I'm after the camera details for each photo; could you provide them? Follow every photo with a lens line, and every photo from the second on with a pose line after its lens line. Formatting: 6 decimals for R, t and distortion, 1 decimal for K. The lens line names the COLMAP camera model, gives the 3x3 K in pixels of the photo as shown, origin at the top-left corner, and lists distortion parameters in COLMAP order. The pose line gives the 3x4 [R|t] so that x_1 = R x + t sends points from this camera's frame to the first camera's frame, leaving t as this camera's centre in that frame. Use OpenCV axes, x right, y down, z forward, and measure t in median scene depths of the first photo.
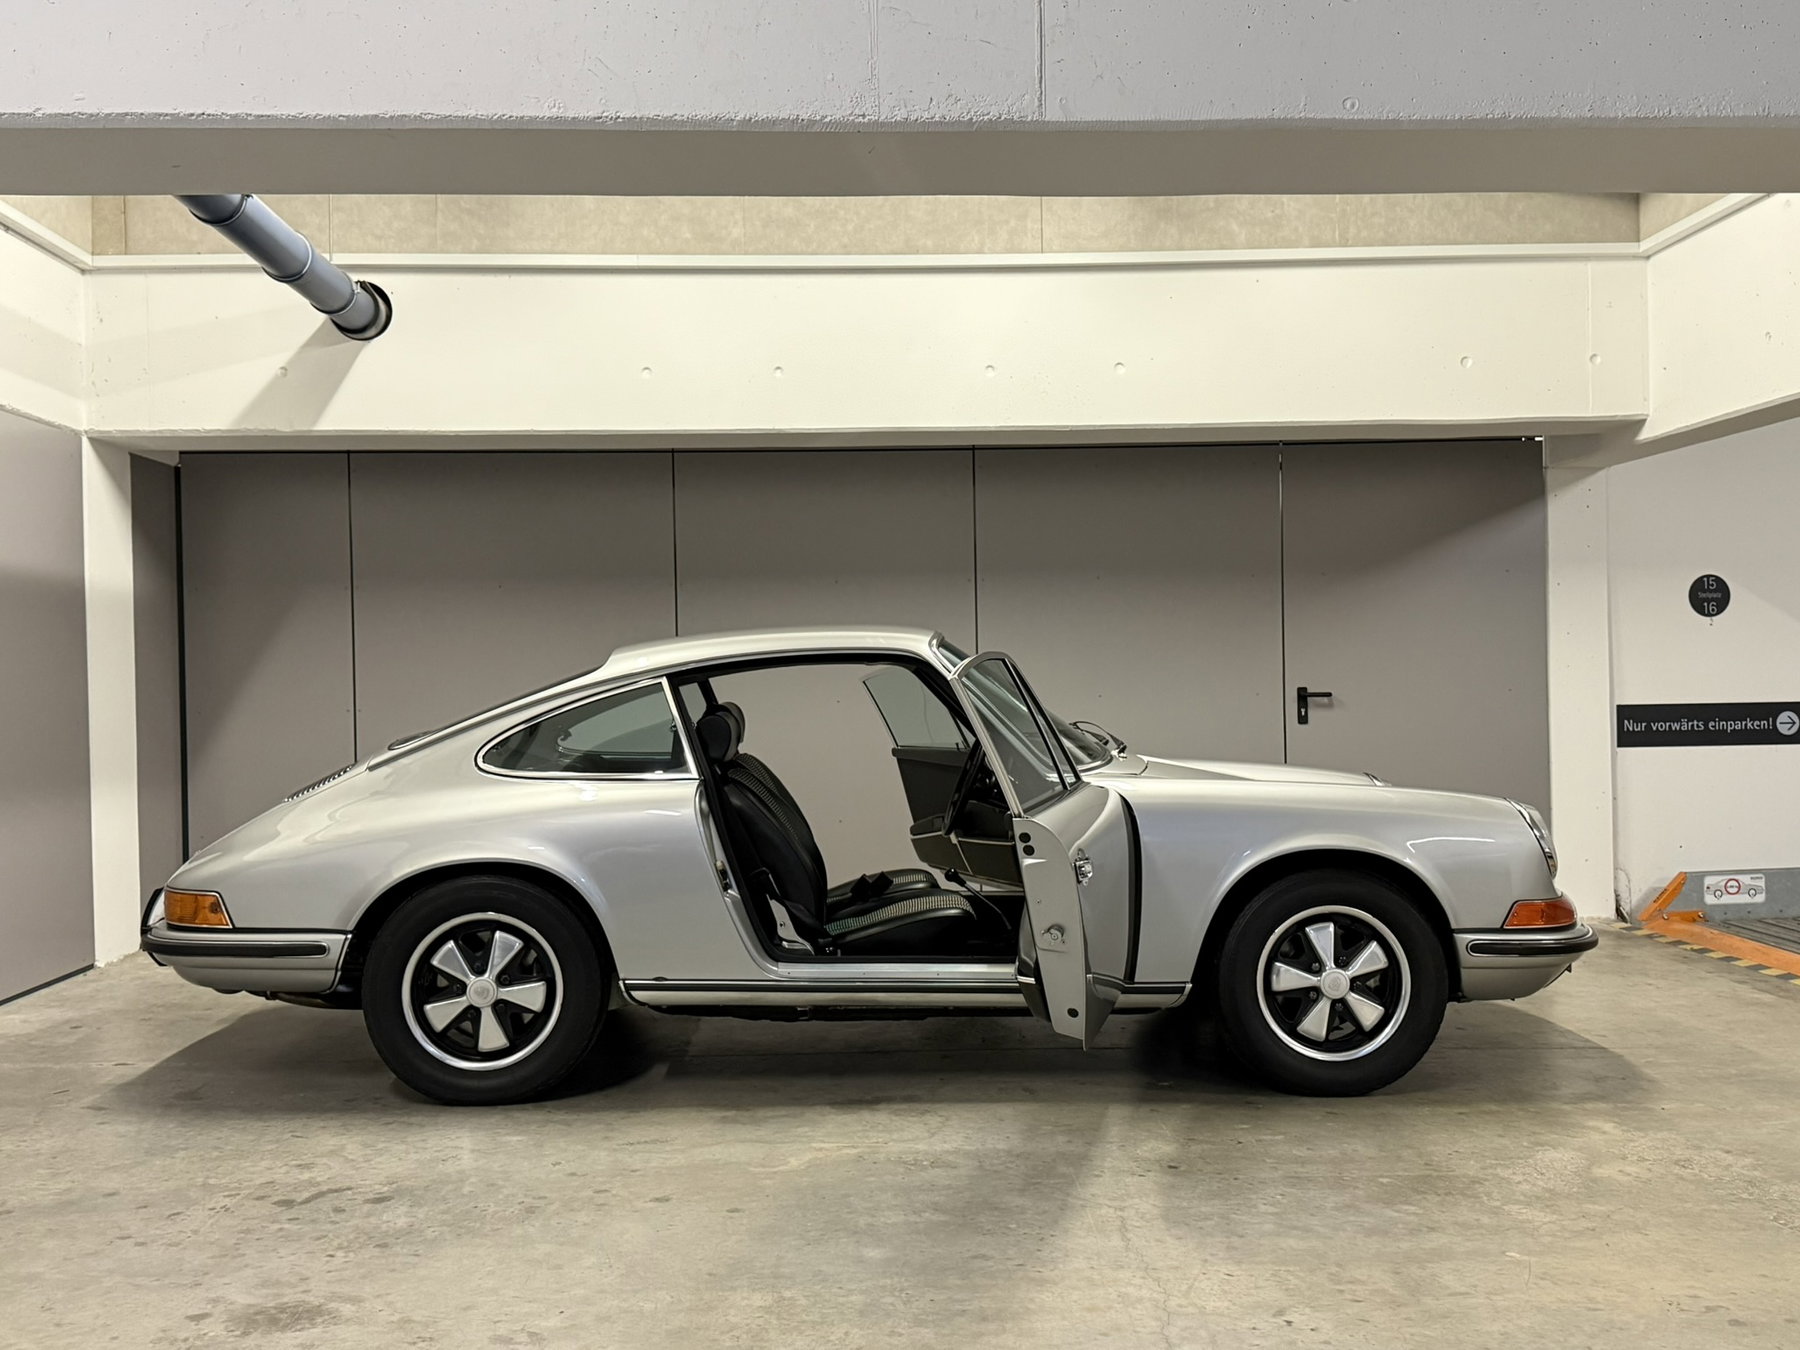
lens RADIAL K [[1670.5, 0, 926.8], [0, 1670.5, 672.8], [0, 0, 1]] dist [0.163555, -0.298022]
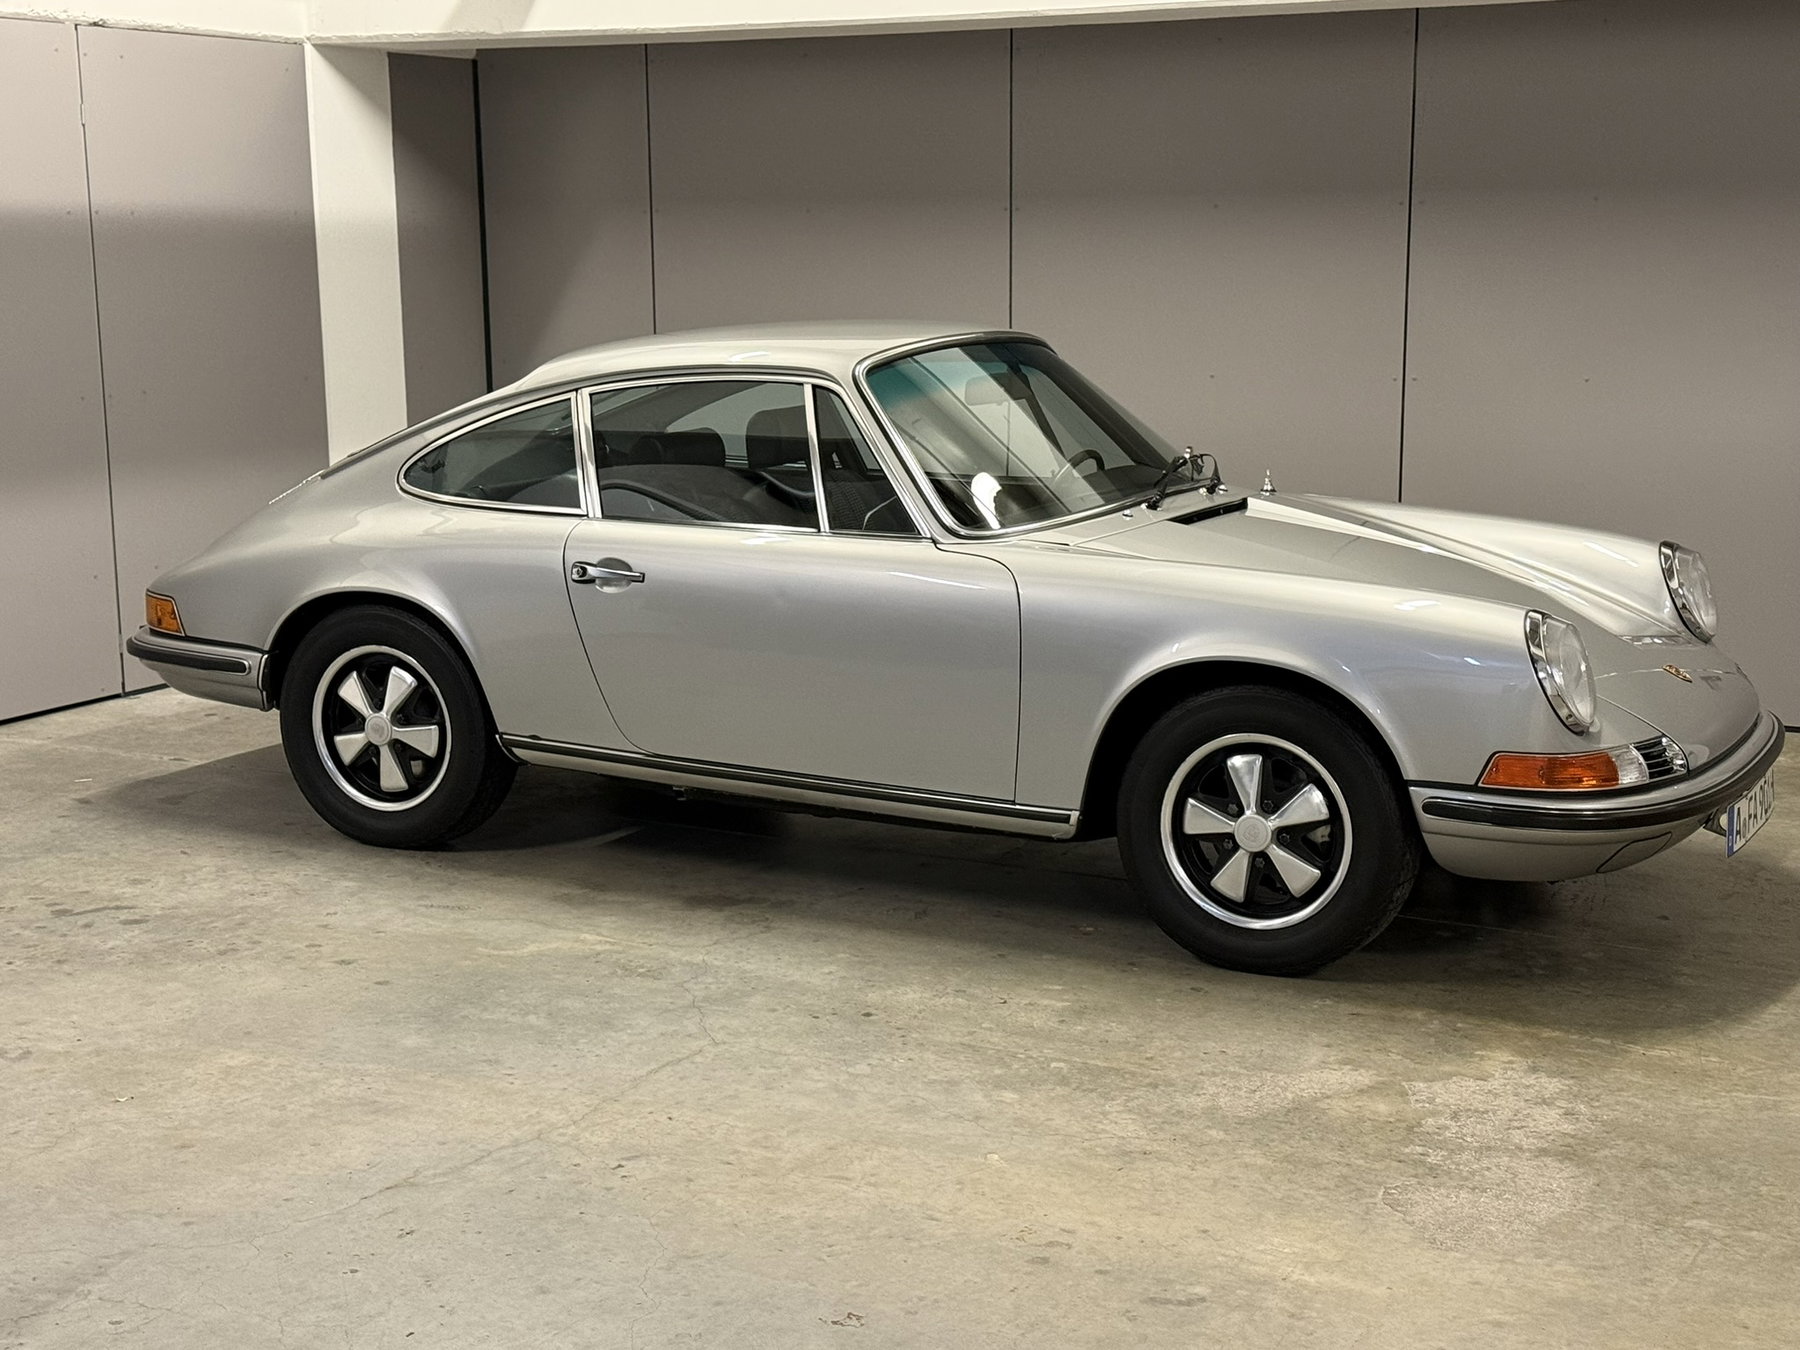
lens RADIAL K [[2626.5, 0, 900.0], [0, 2626.5, 675.0], [0, 0, 1]] dist [0.160808, 0.019974]
pose [[0.870938, 0.093133, -0.482487, 0.680795], [-0.006752, 0.984051, 0.177760, -0.099916], [0.491347, -0.151561, 0.857676, -0.097128]]
